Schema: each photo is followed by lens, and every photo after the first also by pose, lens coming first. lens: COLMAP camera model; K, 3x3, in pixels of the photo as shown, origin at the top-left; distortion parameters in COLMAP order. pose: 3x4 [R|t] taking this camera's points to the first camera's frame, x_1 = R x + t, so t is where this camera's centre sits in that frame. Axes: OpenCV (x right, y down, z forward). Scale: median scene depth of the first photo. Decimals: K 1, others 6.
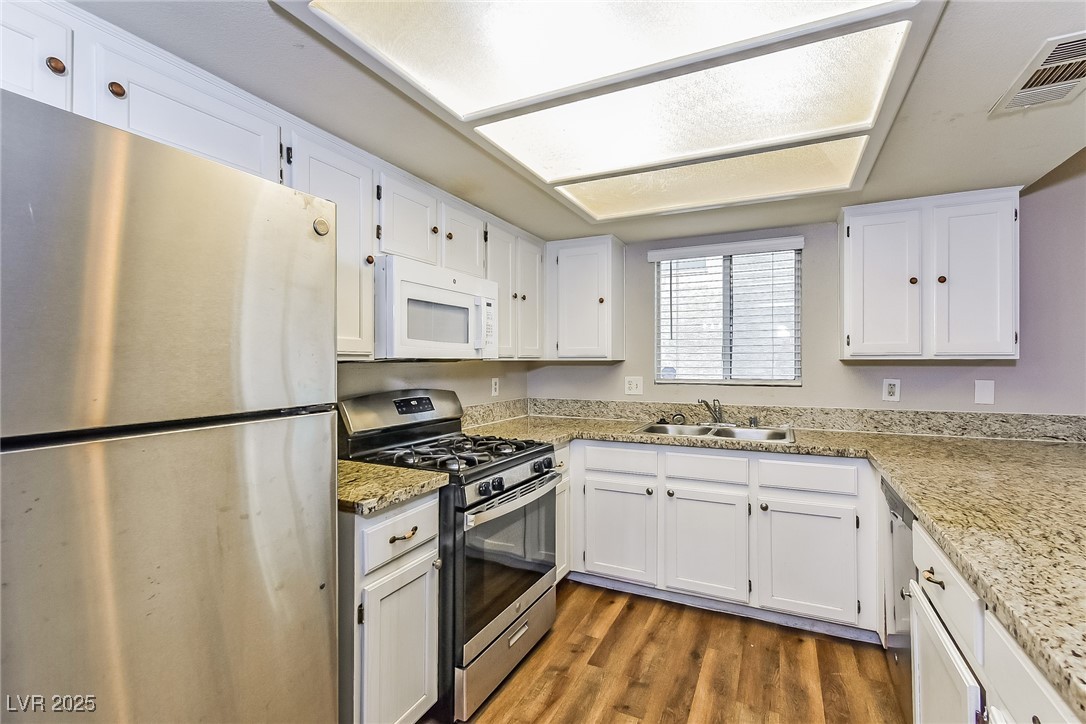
lens RADIAL K [[493.0, 0, 548.2], [0, 493.0, 360.5], [0, 0, 1]] dist [-0.001734, -0.000468]
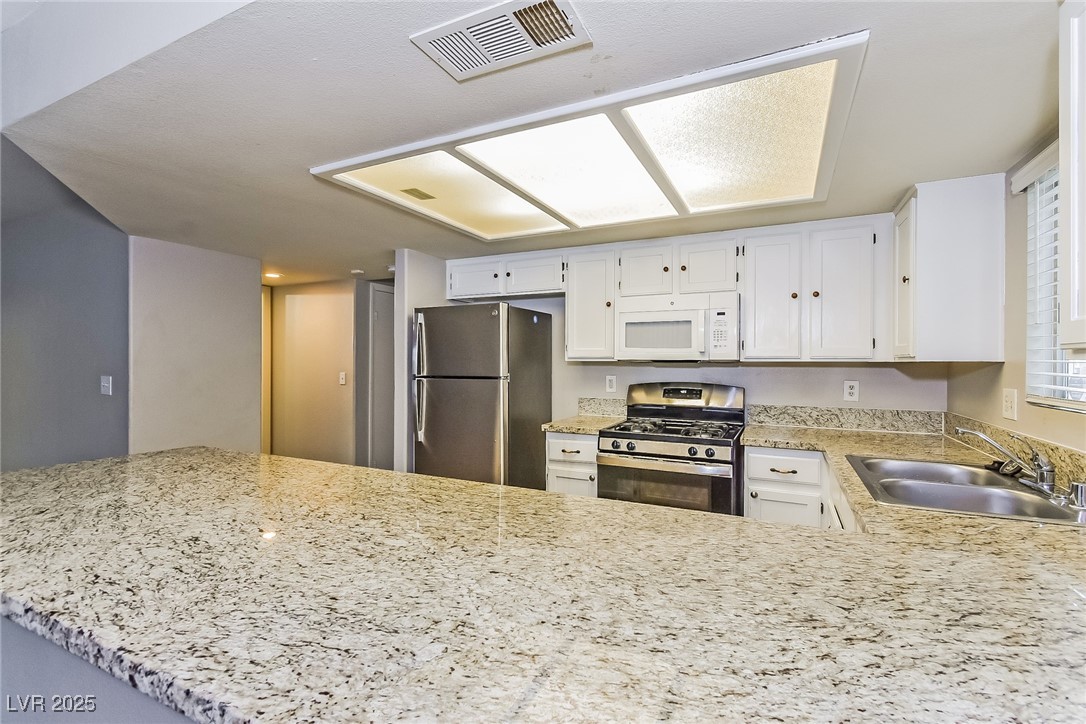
lens RADIAL K [[493.0, 0, 546.1], [0, 493.0, 361.3], [0, 0, 1]] dist [-0.001734, -0.000468]
pose [[-0.008233, 0.002482, -0.999963, 1.163903], [-0.003555, 0.999991, 0.002511, -0.001586], [0.999960, 0.003575, -0.008224, 0.654827]]
